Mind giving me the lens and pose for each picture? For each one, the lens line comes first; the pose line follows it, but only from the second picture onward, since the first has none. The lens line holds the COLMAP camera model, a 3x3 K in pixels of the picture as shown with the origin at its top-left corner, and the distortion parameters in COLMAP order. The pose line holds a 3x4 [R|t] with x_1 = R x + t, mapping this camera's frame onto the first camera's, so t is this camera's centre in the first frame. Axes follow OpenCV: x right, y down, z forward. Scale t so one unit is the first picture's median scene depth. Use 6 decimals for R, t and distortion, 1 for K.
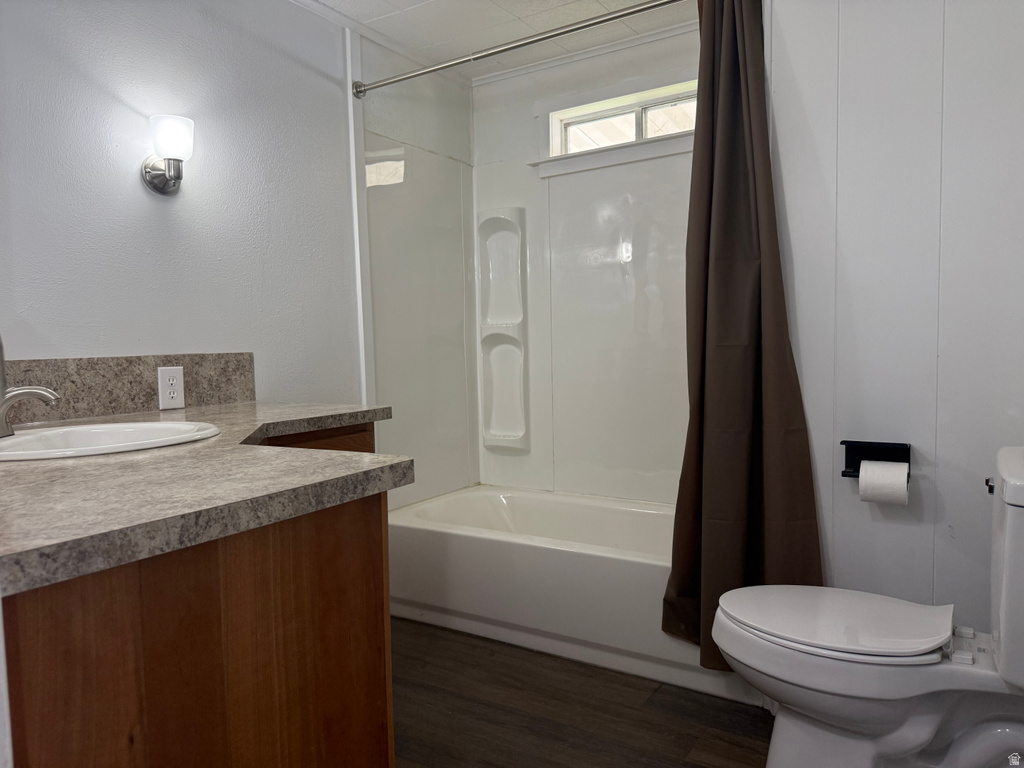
lens RADIAL K [[728.7, 0, 510.9], [0, 728.7, 389.1], [0, 0, 1]] dist [0.060548, -0.073383]
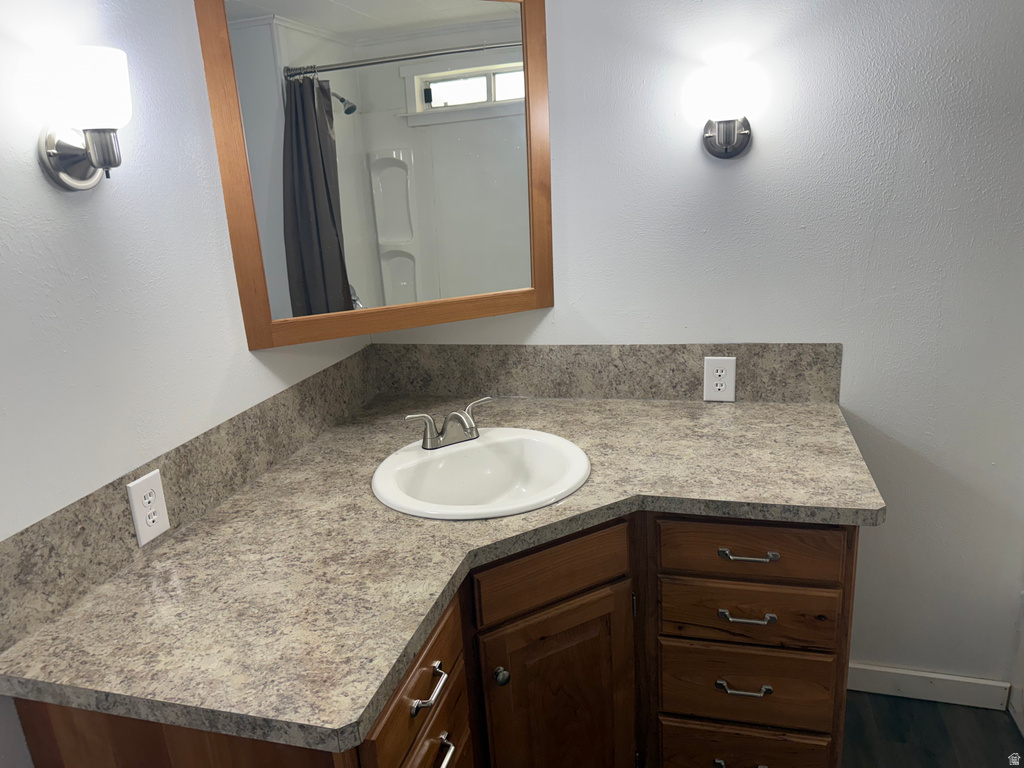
lens RADIAL K [[728.7, 0, 505.9], [0, 728.7, 383.0], [0, 0, 1]] dist [0.060548, -0.073383]
pose [[0.297655, 0.280070, -0.912668, 0.298473], [-0.002930, 0.956263, 0.292492, -0.271555], [0.954669, -0.084387, 0.285457, 0.509945]]
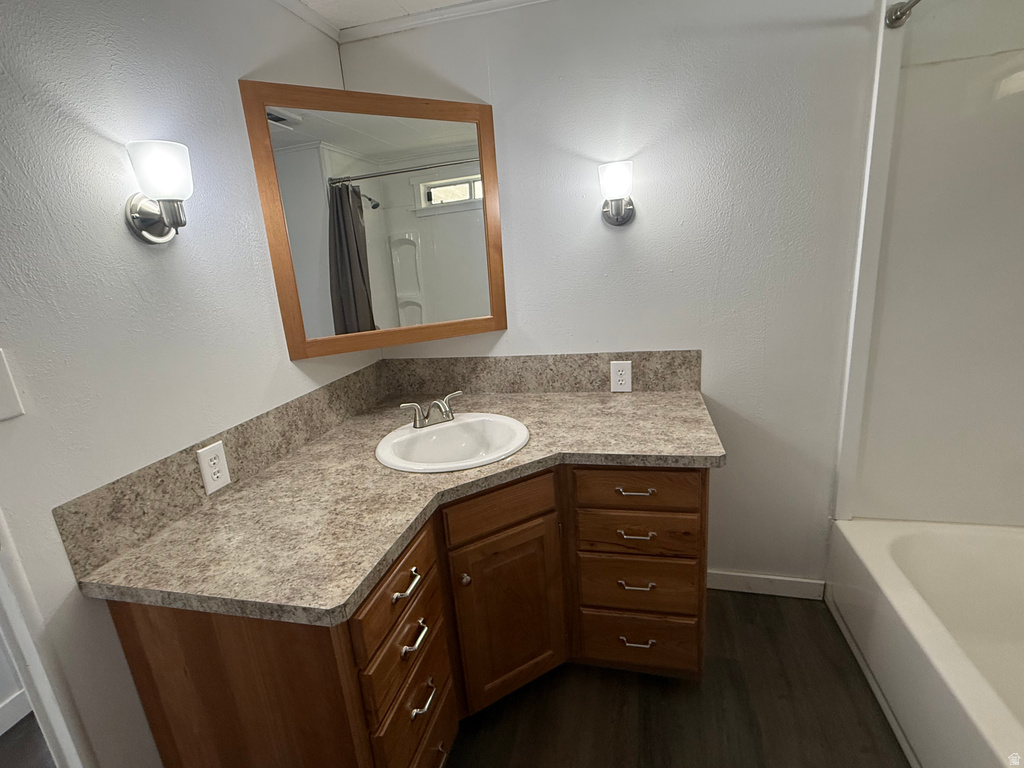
lens RADIAL K [[499.2, 0, 511.8], [0, 499.2, 385.6], [0, 0, 1]] dist [0.001902, 0.003725]
pose [[0.325793, 0.248278, -0.912259, 0.312061], [0.011206, 0.963821, 0.266313, -0.237618], [0.945375, -0.096985, 0.311224, 0.554219]]
